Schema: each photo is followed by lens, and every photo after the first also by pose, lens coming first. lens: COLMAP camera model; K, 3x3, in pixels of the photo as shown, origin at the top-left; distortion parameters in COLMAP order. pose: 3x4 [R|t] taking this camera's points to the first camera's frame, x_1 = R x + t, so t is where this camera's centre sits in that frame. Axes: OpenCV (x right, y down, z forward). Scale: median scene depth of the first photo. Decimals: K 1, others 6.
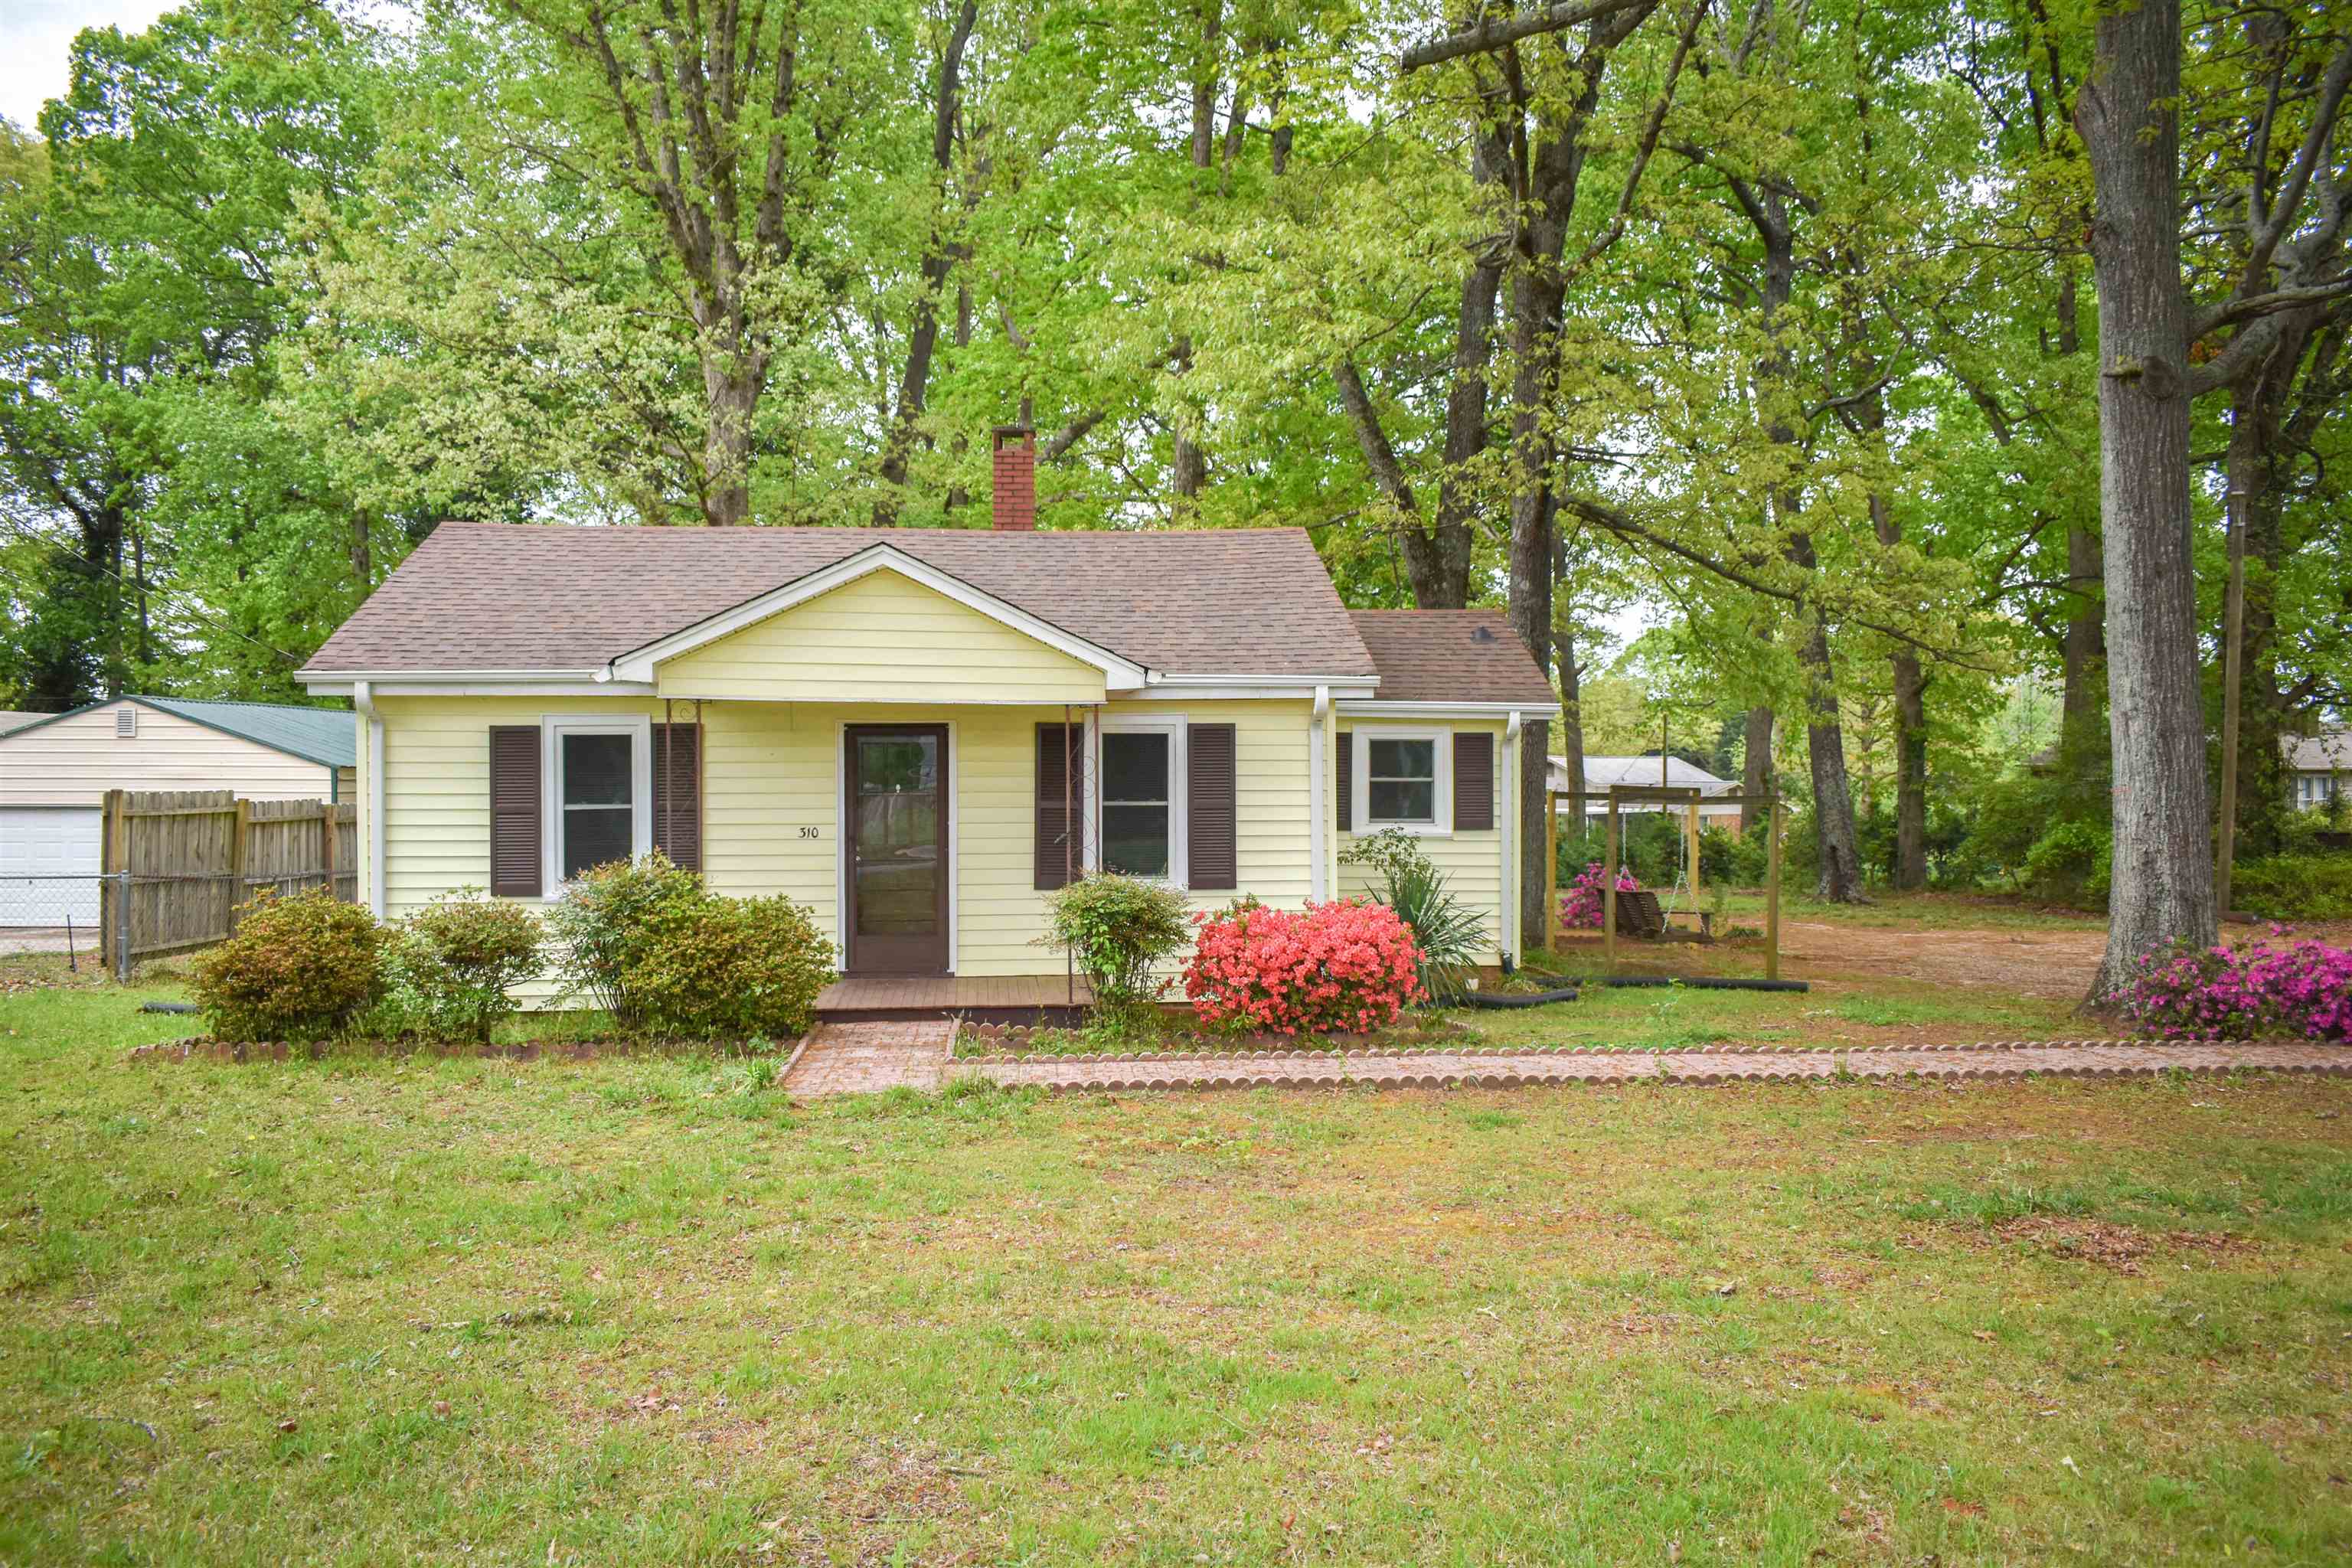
lens RADIAL K [[1807.2, 0, 1176.0], [0, 1807.2, 784.0], [0, 0, 1]] dist [-0.006143, 0.000007]
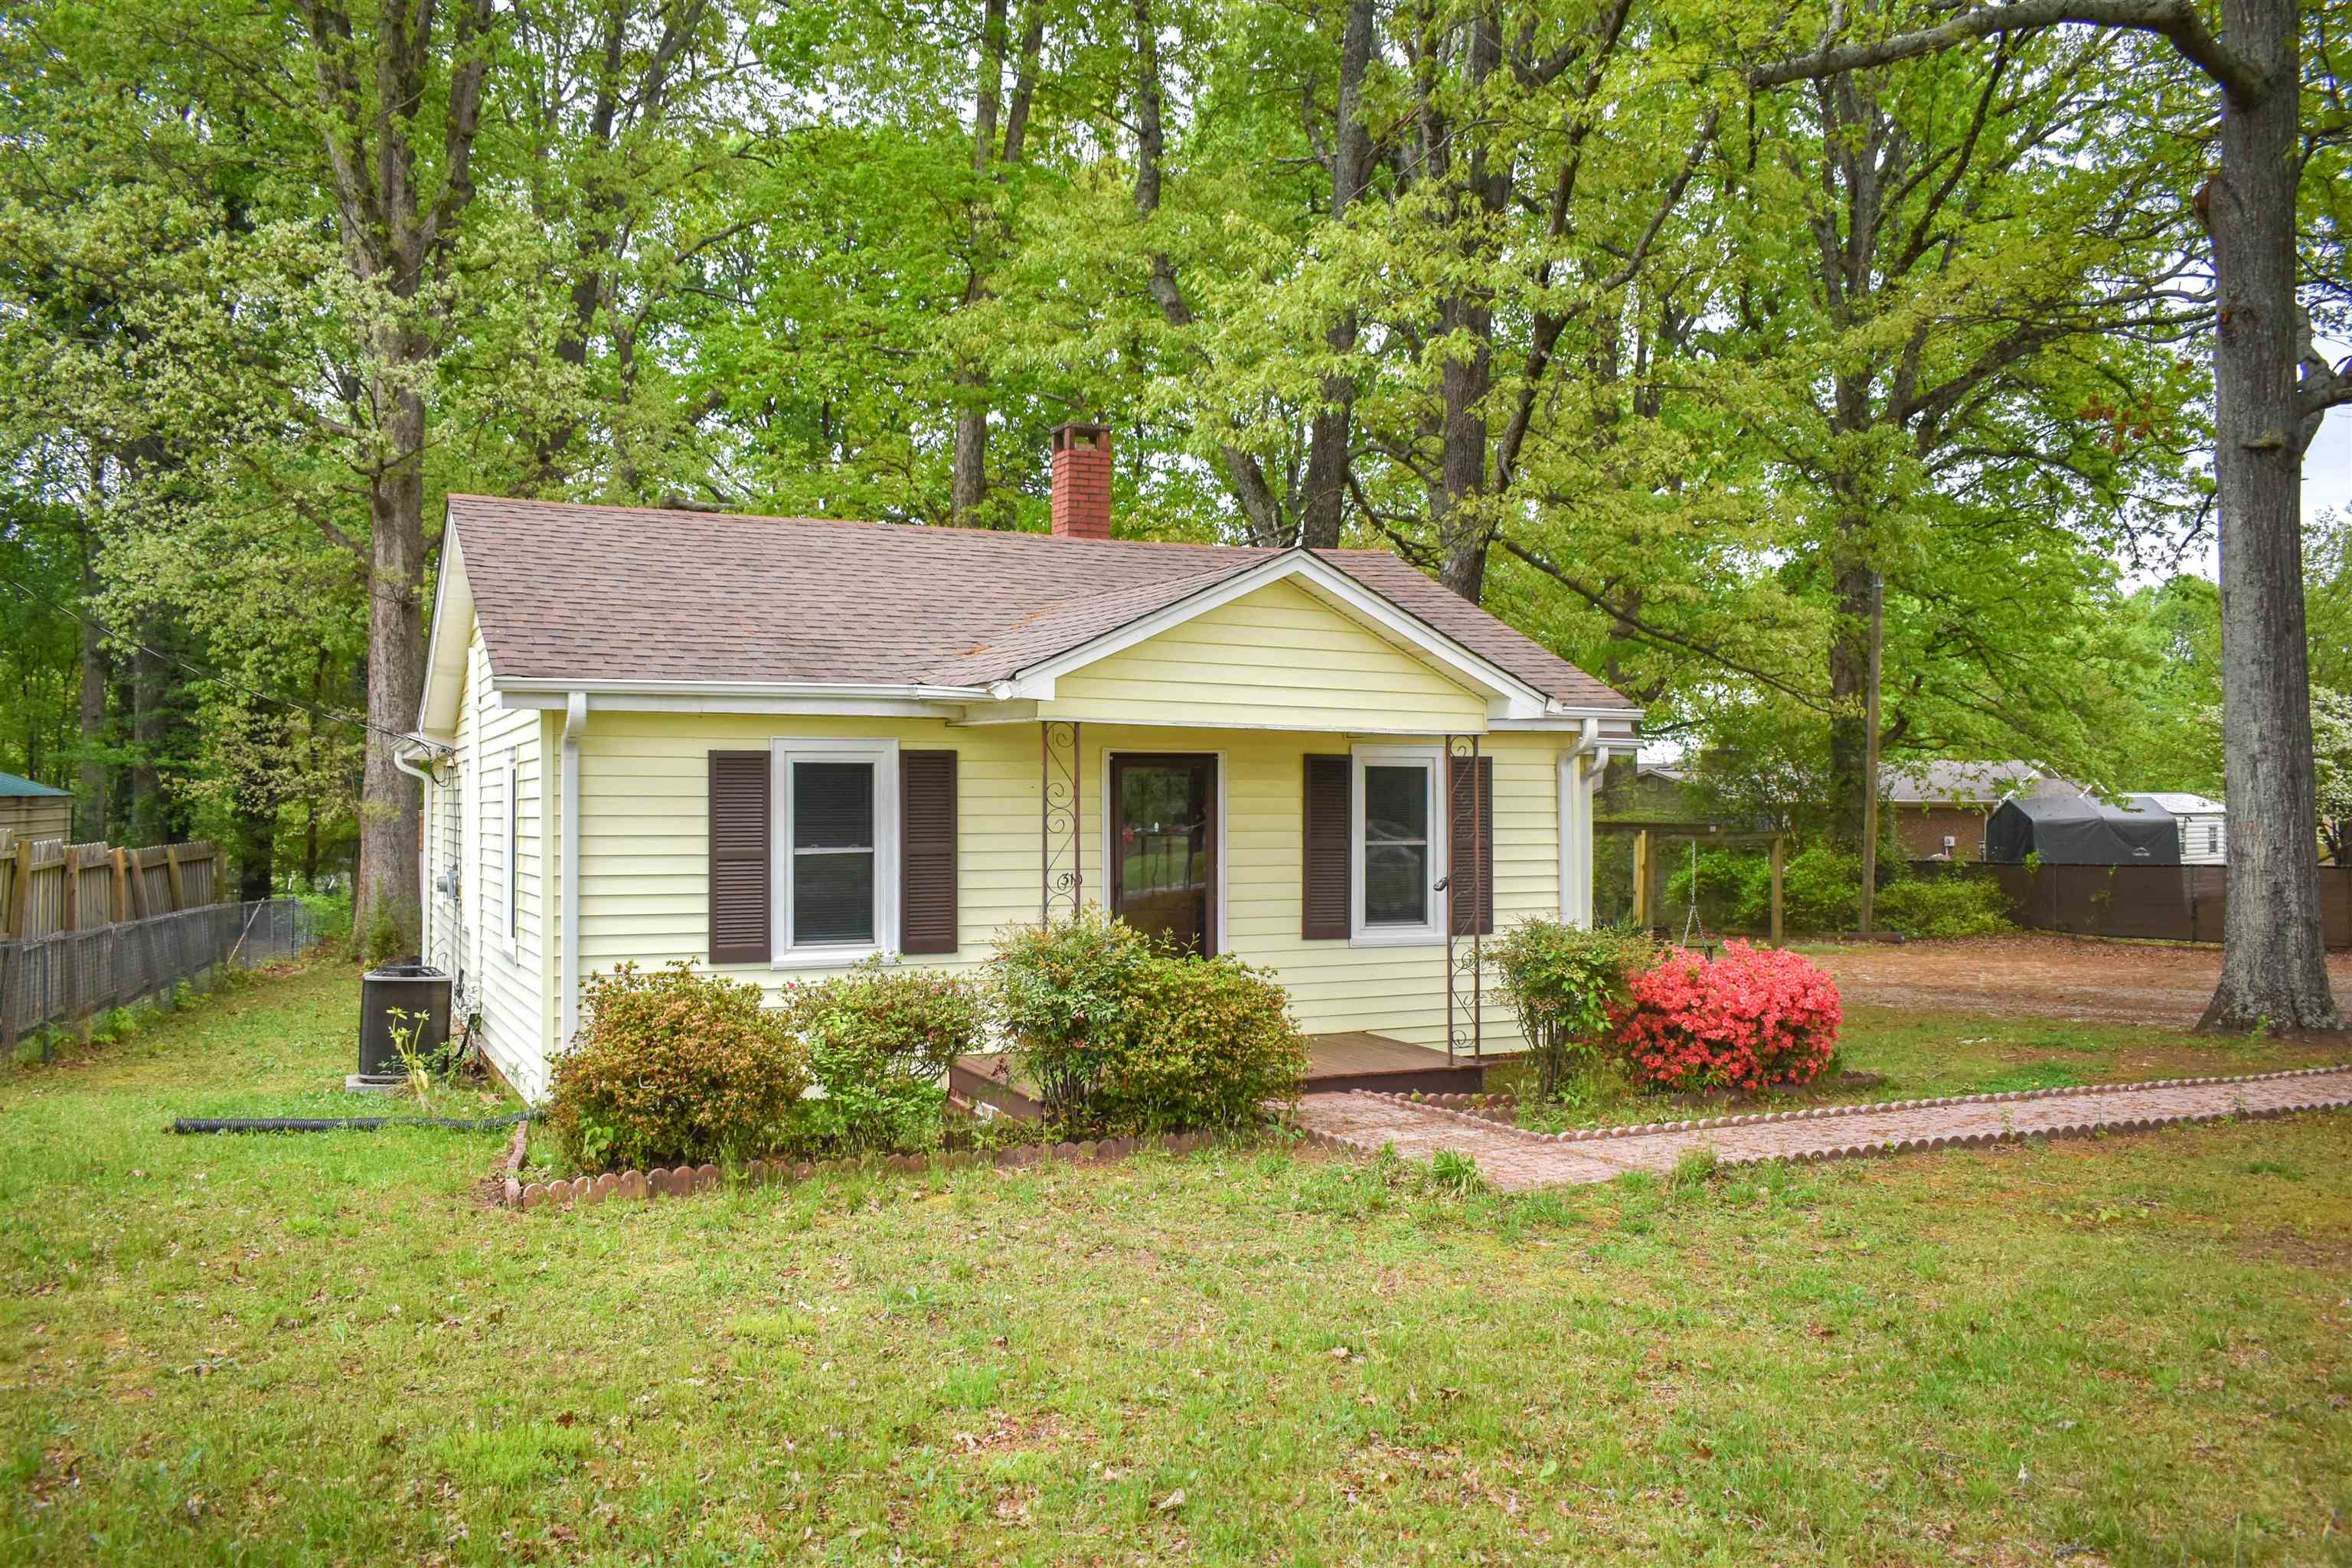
lens RADIAL K [[1807.2, 0, 1176.0], [0, 1807.2, 784.0], [0, 0, 1]] dist [-0.006143, 0.000007]
pose [[0.946166, 0.005338, 0.323637, -0.439152], [-0.000289, 0.999878, -0.015647, -0.004843], [-0.323681, 0.014711, 0.946052, 0.172508]]
